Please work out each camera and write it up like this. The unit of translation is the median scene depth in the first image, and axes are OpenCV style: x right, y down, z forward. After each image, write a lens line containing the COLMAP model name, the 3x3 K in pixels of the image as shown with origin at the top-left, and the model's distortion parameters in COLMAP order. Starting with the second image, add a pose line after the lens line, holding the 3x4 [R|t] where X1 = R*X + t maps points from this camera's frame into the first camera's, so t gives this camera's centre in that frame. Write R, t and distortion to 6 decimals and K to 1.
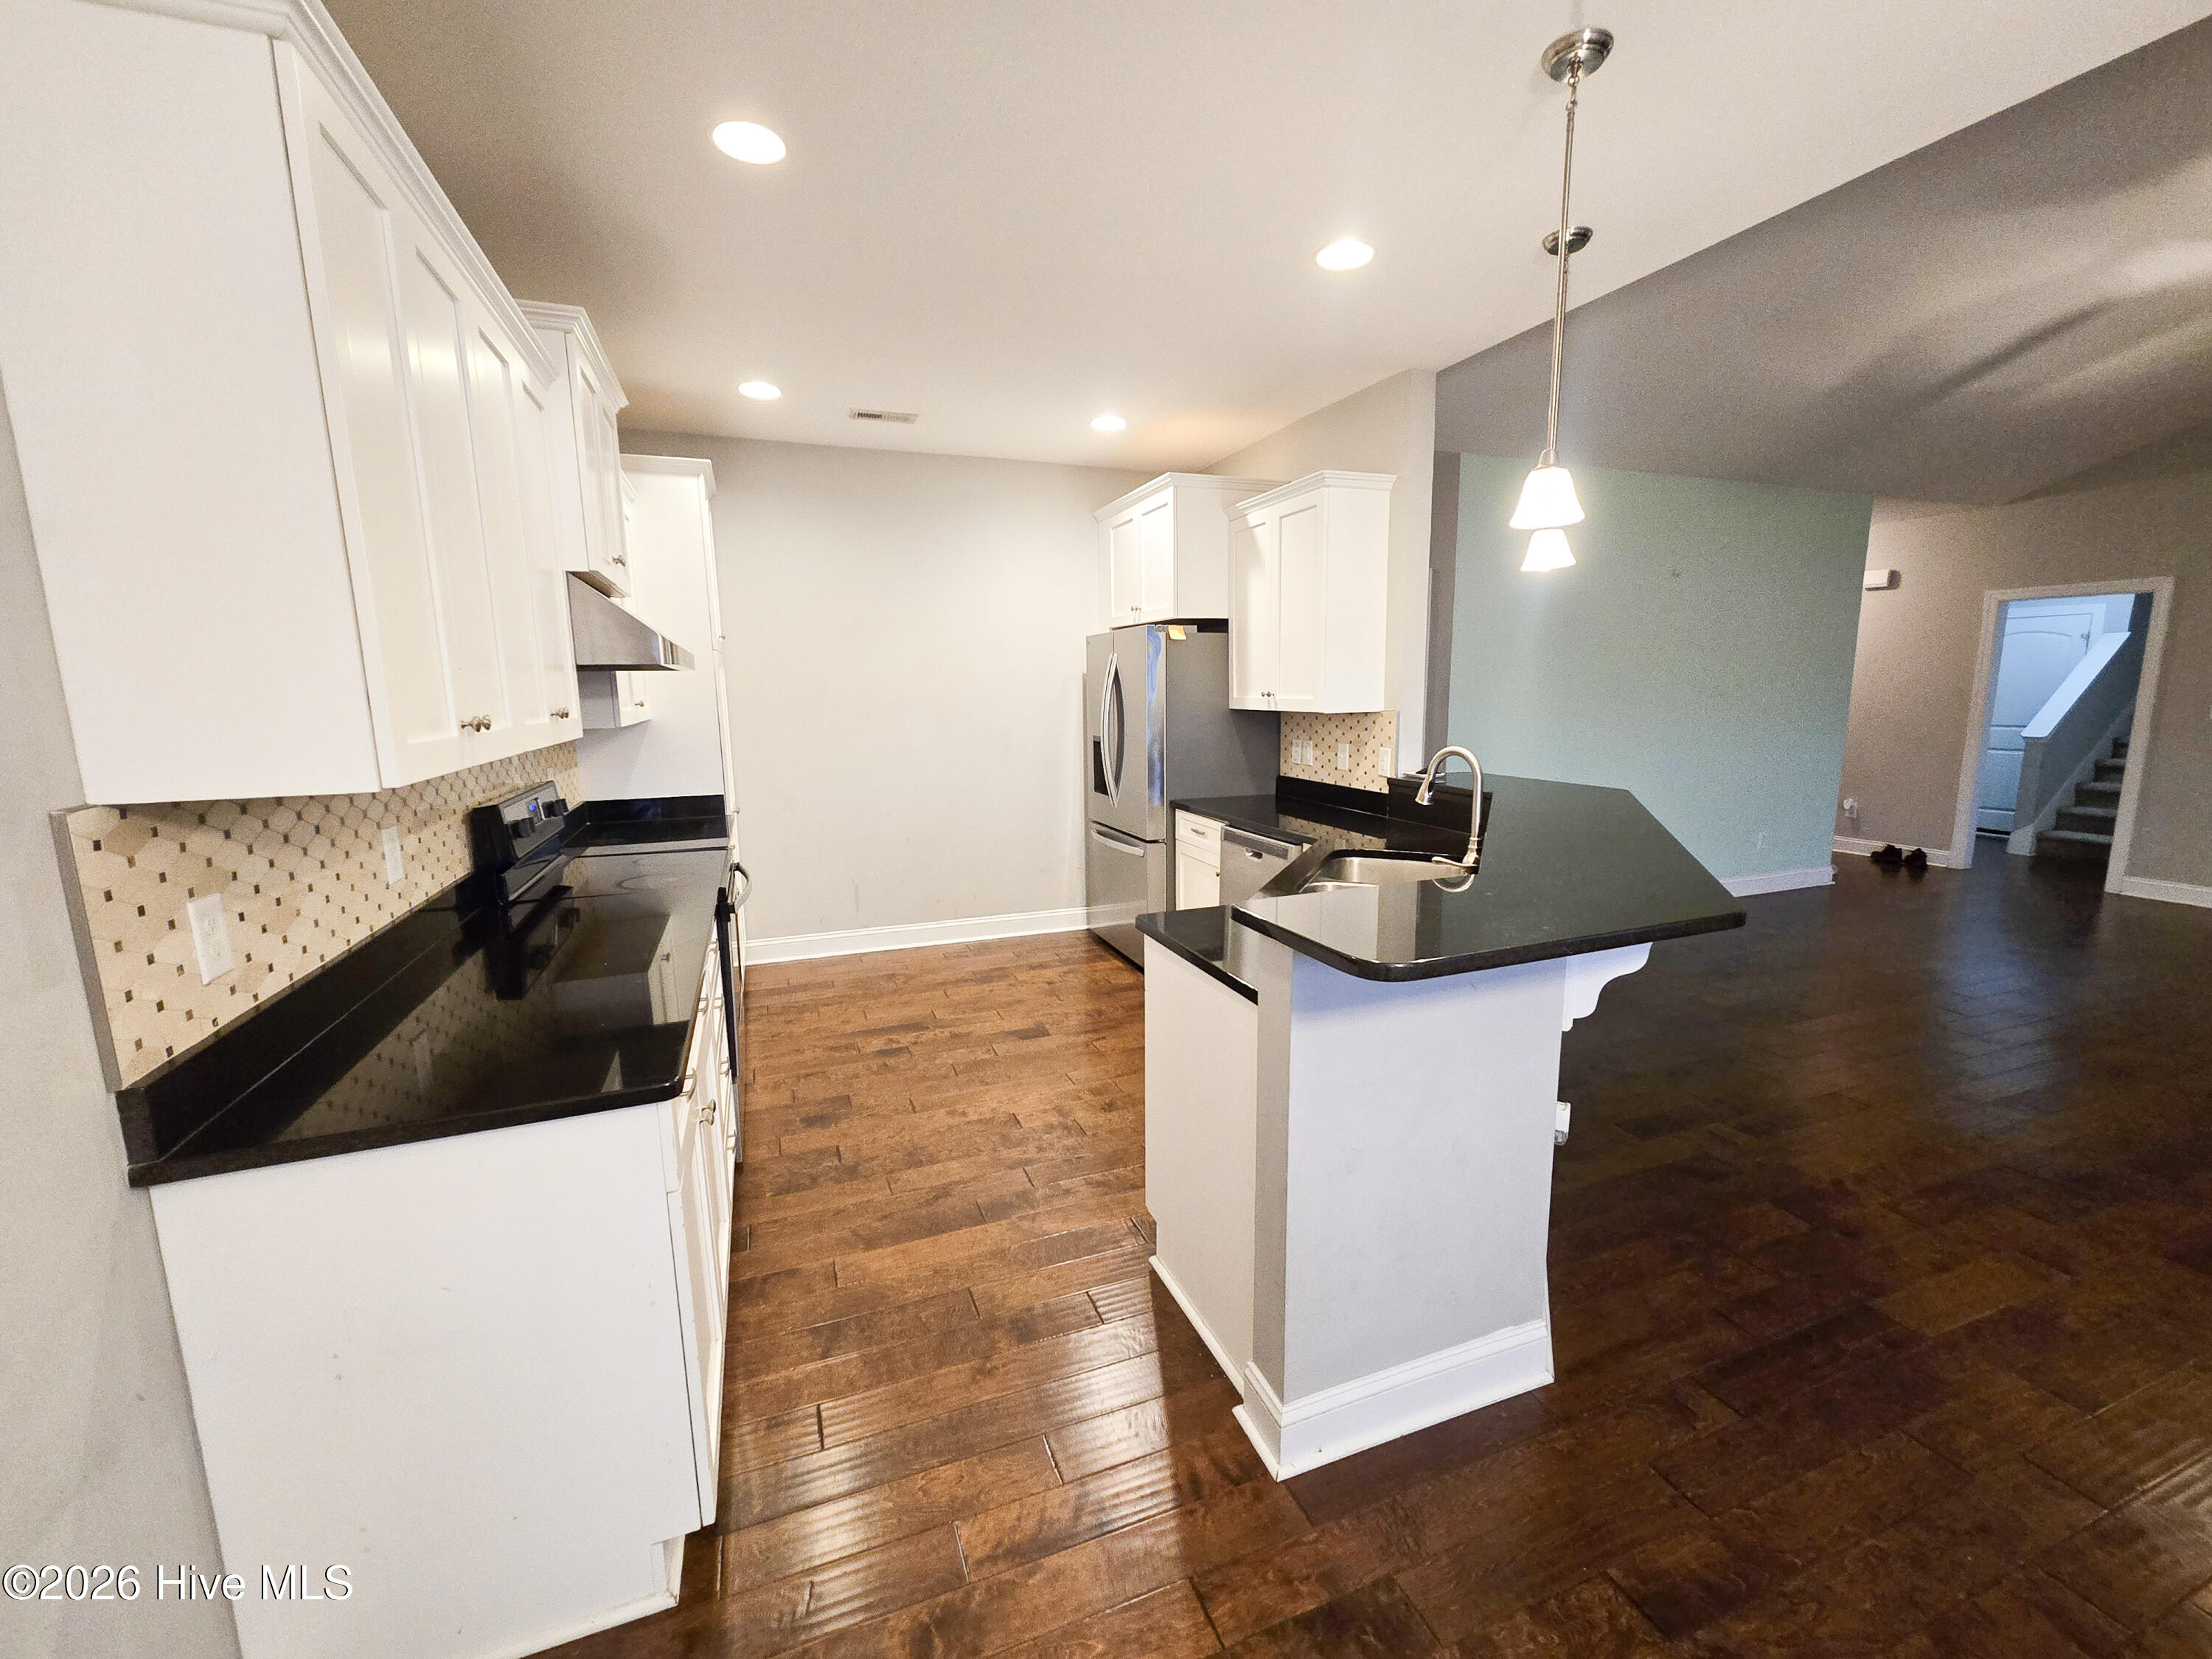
lens RADIAL K [[905.8, 0, 1095.6], [0, 905.8, 842.7], [0, 0, 1]] dist [0.000488, 0.001177]
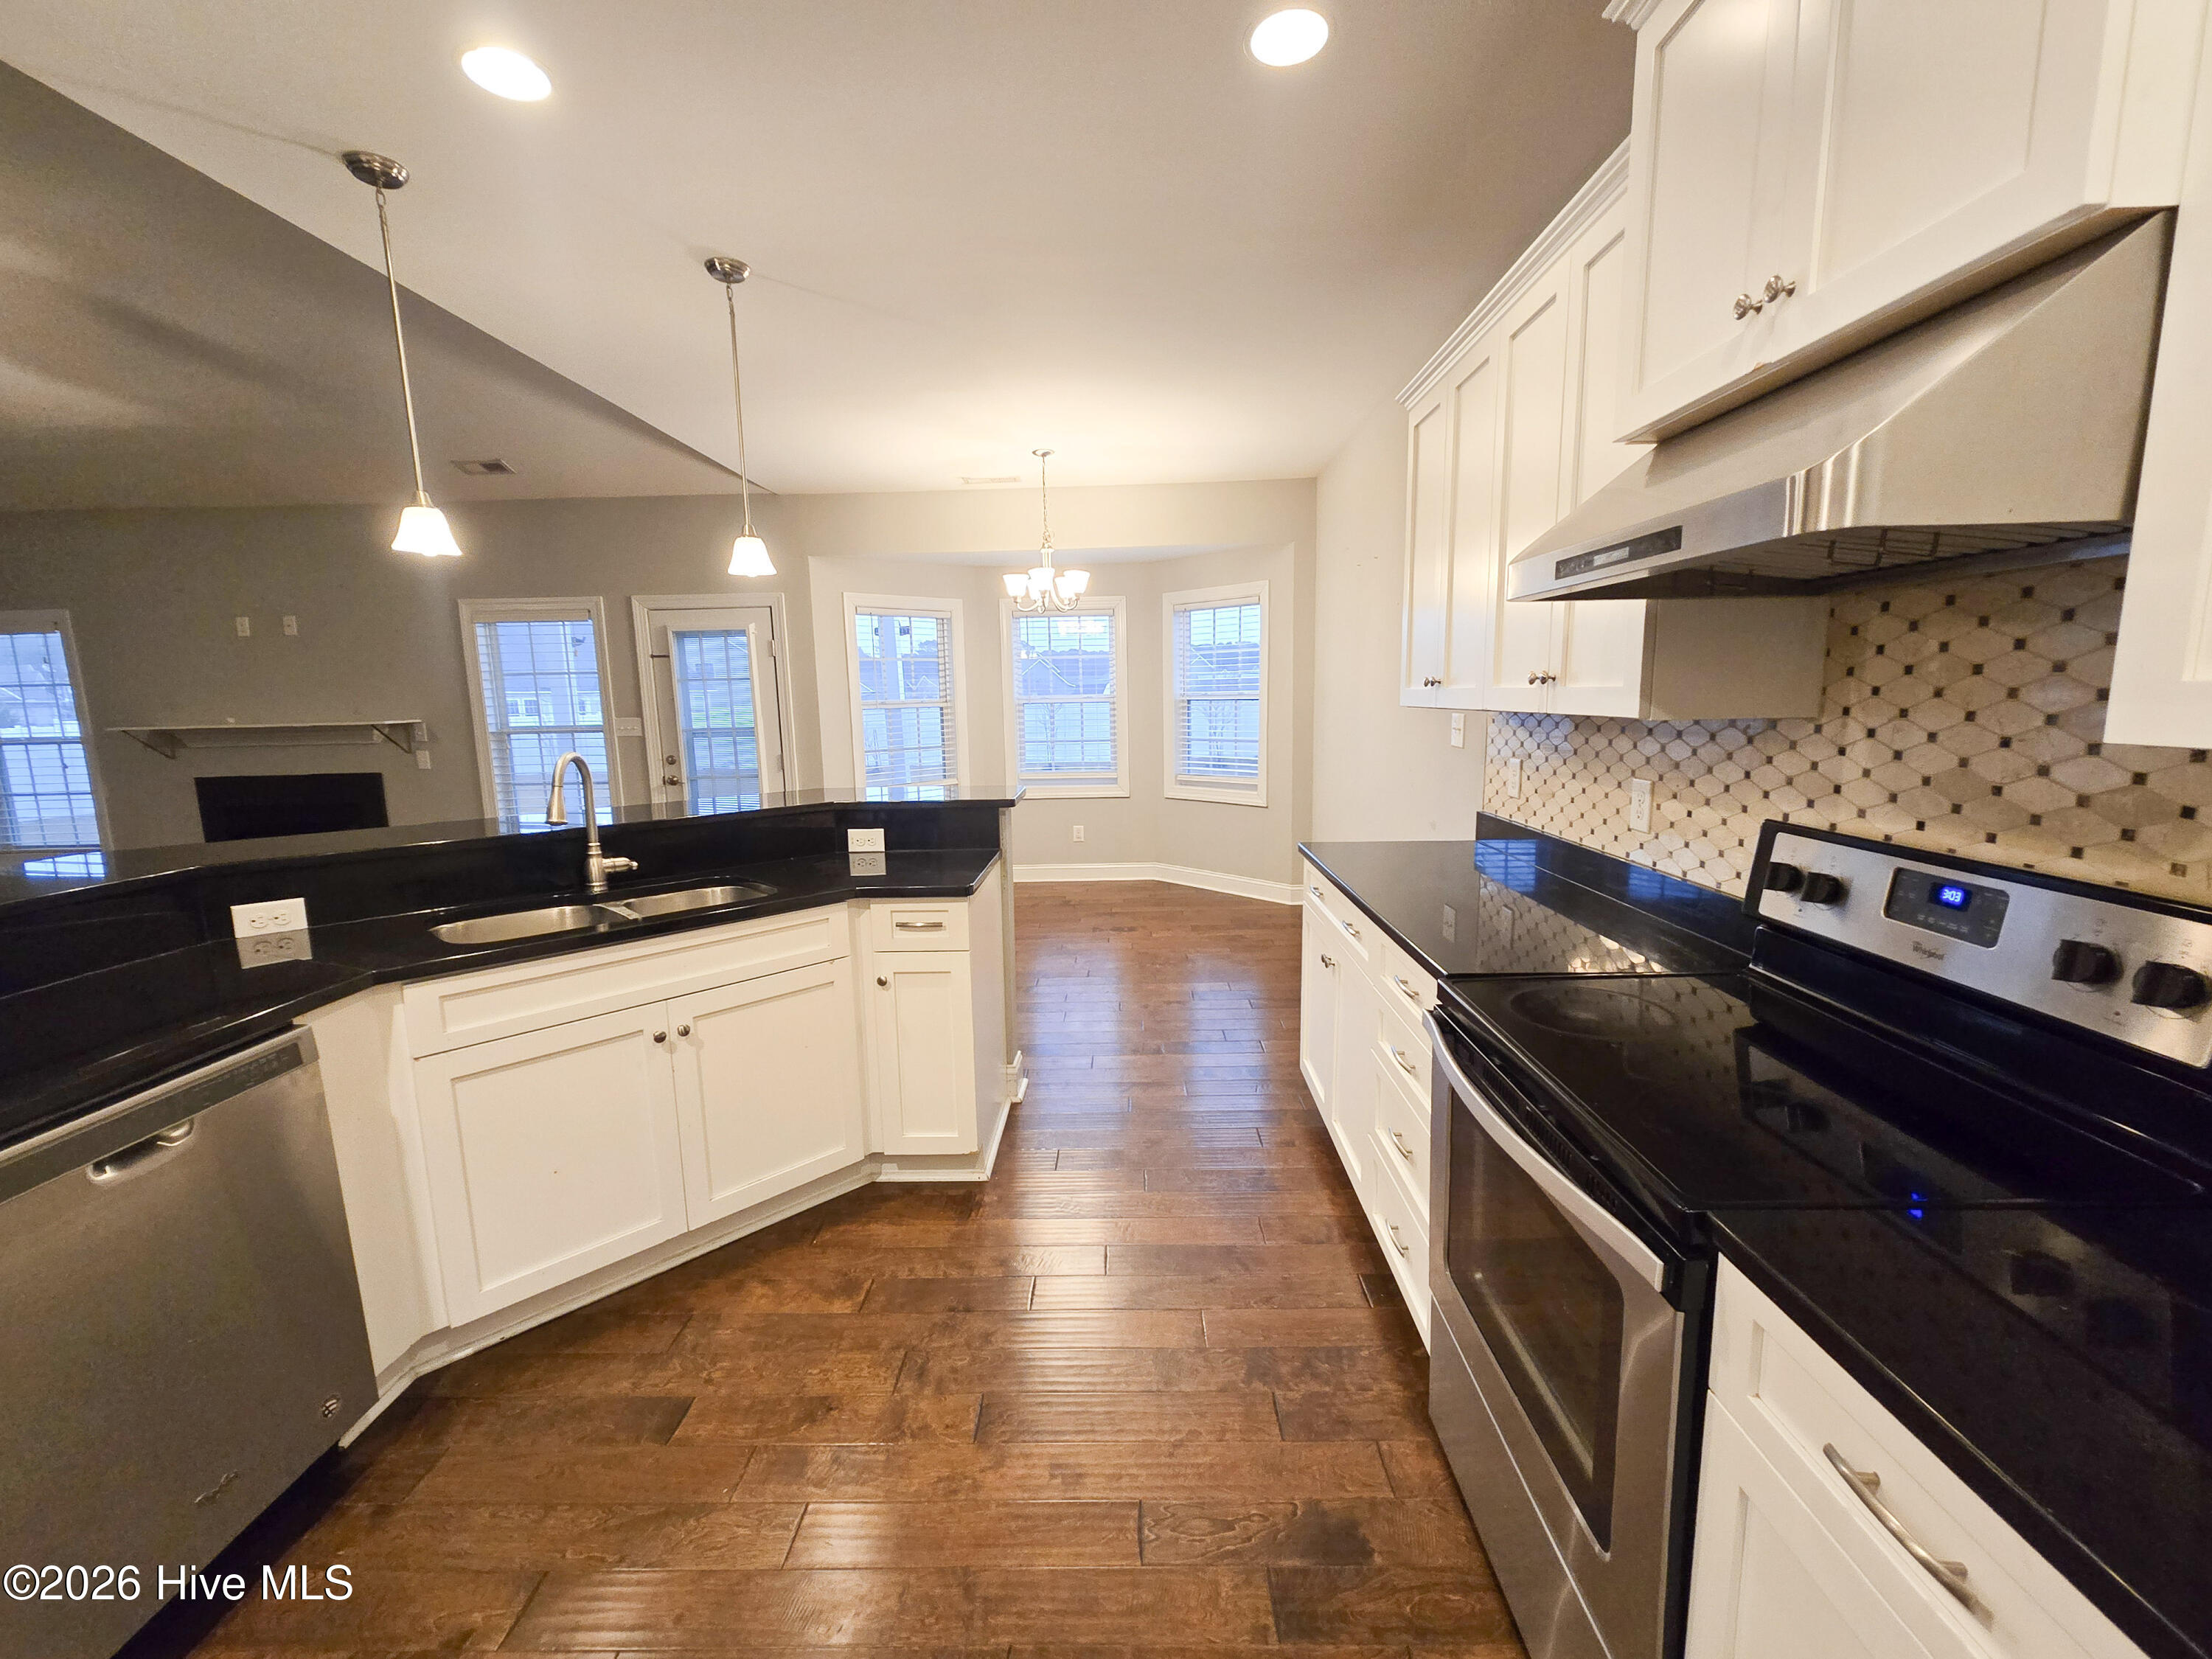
lens RADIAL K [[905.8, 0, 1108.2], [0, 905.8, 828.7], [0, 0, 1]] dist [0.000488, 0.001177]
pose [[-0.931480, -0.020971, 0.363188, -0.285518], [0.094741, 0.949905, 0.297833, -0.166134], [-0.351240, 0.311835, -0.882831, 1.070558]]
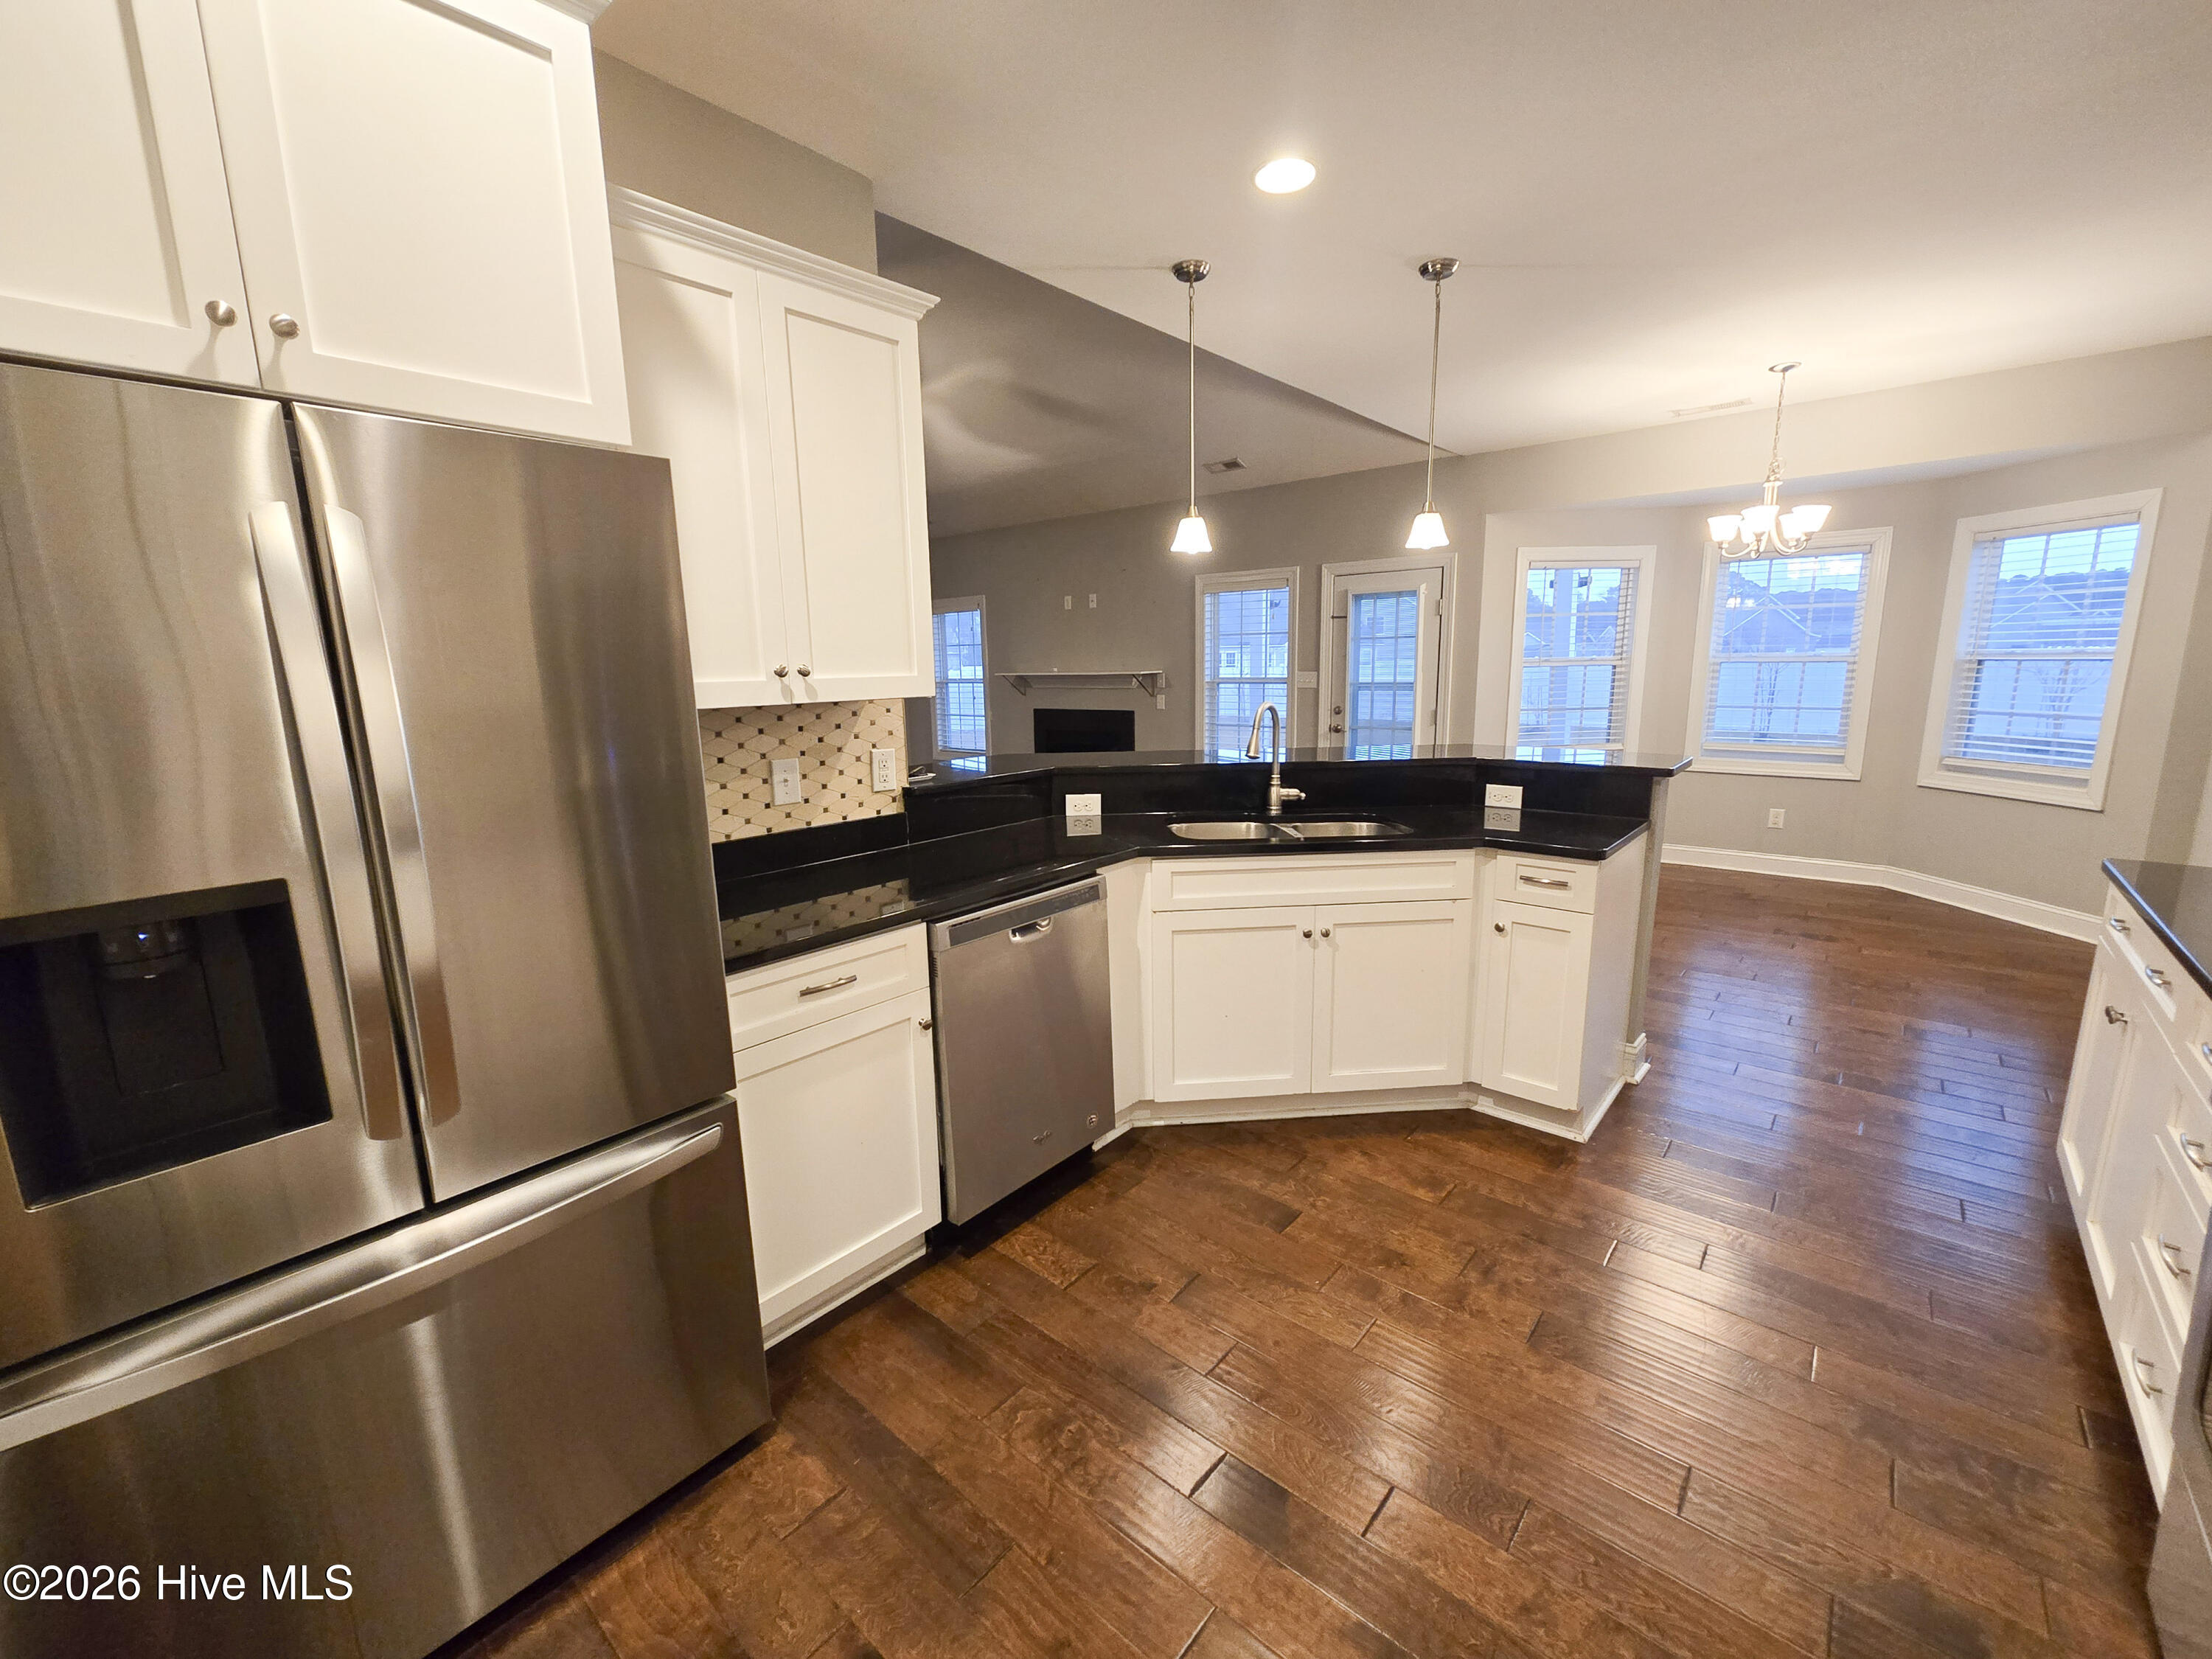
lens RADIAL K [[905.8, 0, 1111.4], [0, 905.8, 829.7], [0, 0, 1]] dist [0.000488, 0.001177]
pose [[-0.487210, -0.139696, 0.862039, -0.343247], [0.172804, 0.952182, 0.251970, -0.181939], [-0.856017, 0.271726, -0.439772, 1.127546]]
